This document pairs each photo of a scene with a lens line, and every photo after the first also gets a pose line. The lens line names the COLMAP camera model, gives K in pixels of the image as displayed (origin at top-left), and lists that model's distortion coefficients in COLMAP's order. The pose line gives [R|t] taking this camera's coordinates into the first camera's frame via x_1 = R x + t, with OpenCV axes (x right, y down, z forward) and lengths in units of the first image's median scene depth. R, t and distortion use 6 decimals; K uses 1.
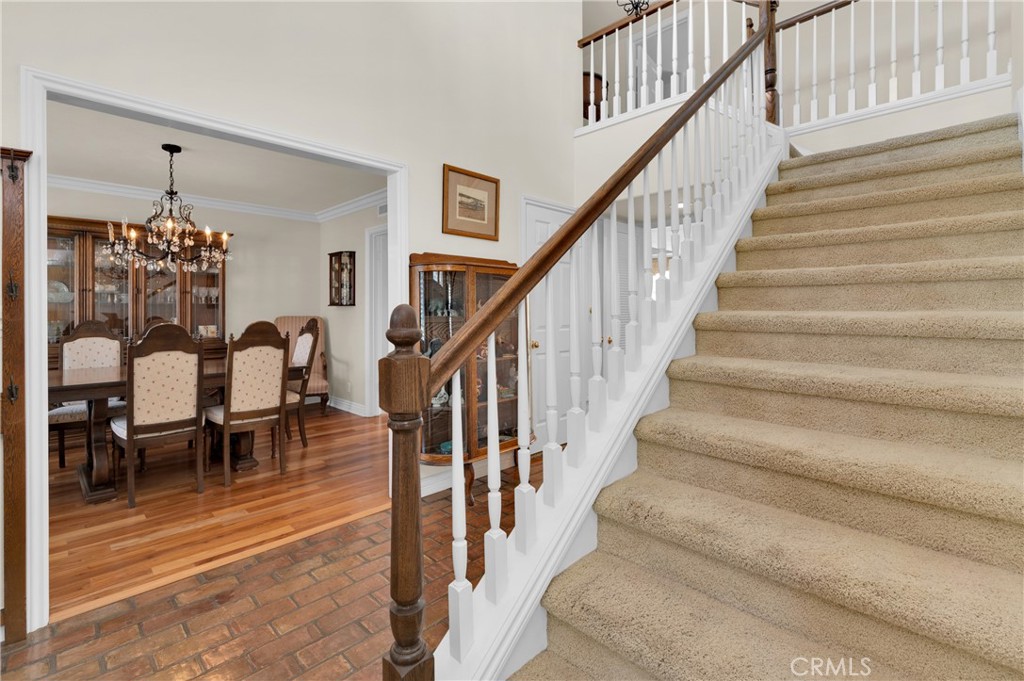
lens RADIAL K [[457.4, 0, 518.1], [0, 457.4, 309.5], [0, 0, 1]] dist [0.001091, 0.000321]
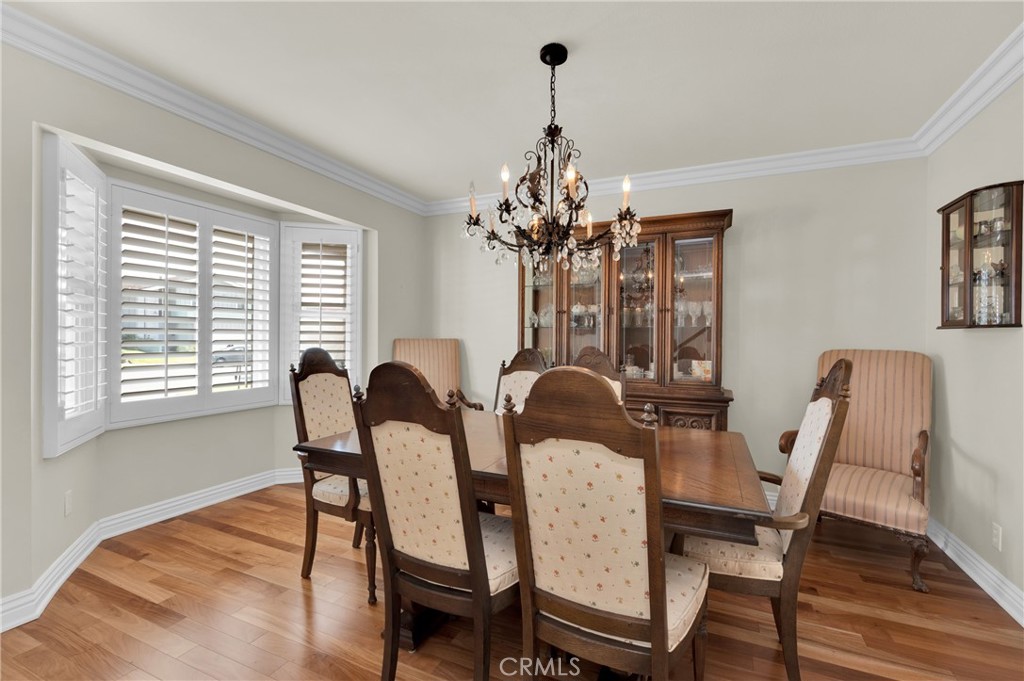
lens RADIAL K [[457.4, 0, 510.1], [0, 457.4, 339.8], [0, 0, 1]] dist [0.001091, 0.000321]
pose [[0.343049, 0.009279, -0.939272, -0.165970], [-0.004848, 0.999955, 0.008108, 0.001528], [0.939305, 0.001772, 0.343078, 0.538233]]
